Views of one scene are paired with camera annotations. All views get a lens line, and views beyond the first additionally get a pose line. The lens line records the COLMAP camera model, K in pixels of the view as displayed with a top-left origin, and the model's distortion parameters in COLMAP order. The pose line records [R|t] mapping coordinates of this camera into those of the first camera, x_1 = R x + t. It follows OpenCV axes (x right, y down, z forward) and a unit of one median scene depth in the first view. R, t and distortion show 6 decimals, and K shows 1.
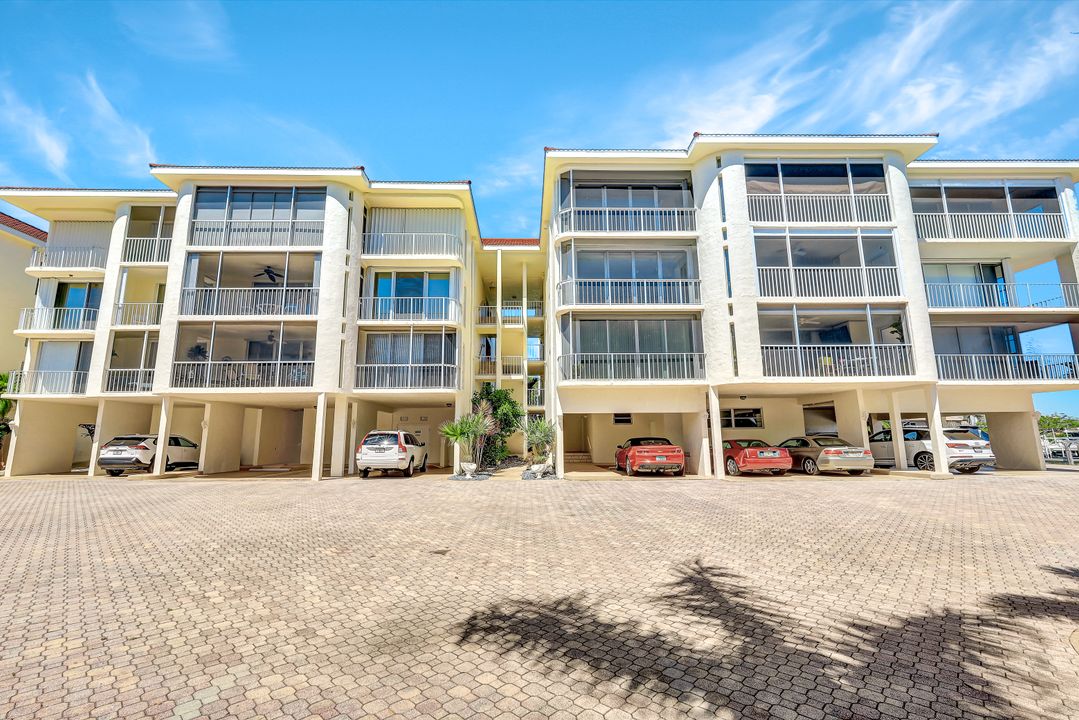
lens RADIAL K [[444.0, 0, 539.5], [0, 444.0, 360.0], [0, 0, 1]] dist [0.000404, -0.000010]
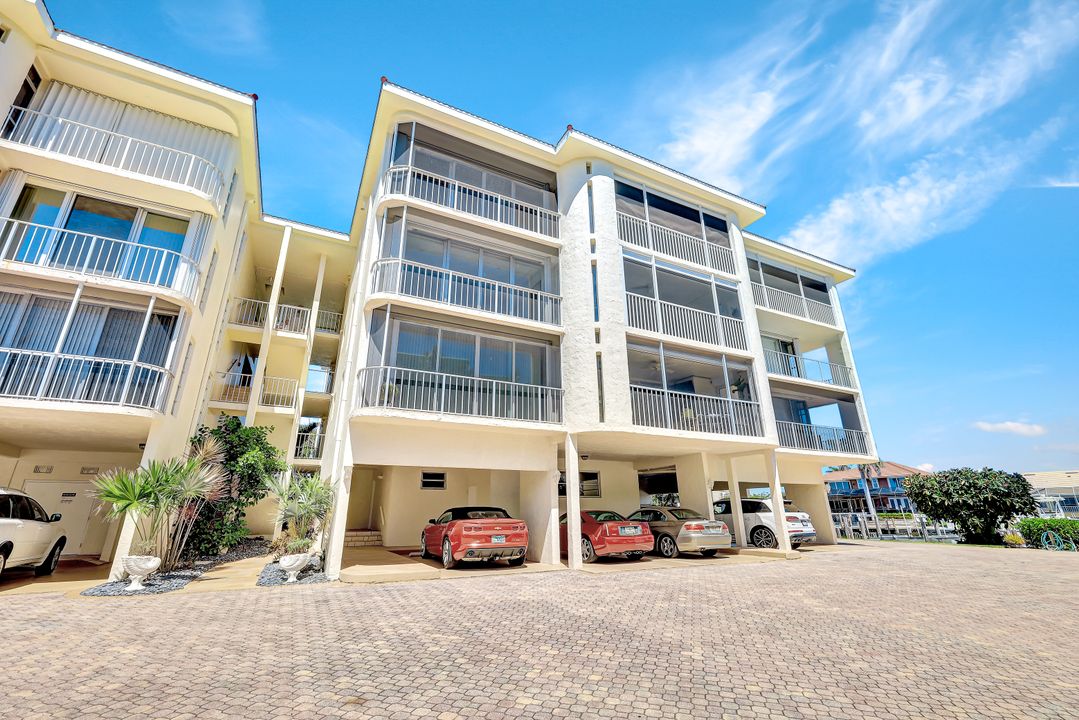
lens RADIAL K [[439.1, 0, 512.8], [0, 439.1, 343.6], [0, 0, 1]] dist [0.002529, 0.000156]
pose [[0.915798, 0.147554, 0.373553, 0.003073], [-0.072943, 0.975707, -0.206580, 0.067630], [-0.394960, 0.161937, 0.904314, 0.337704]]
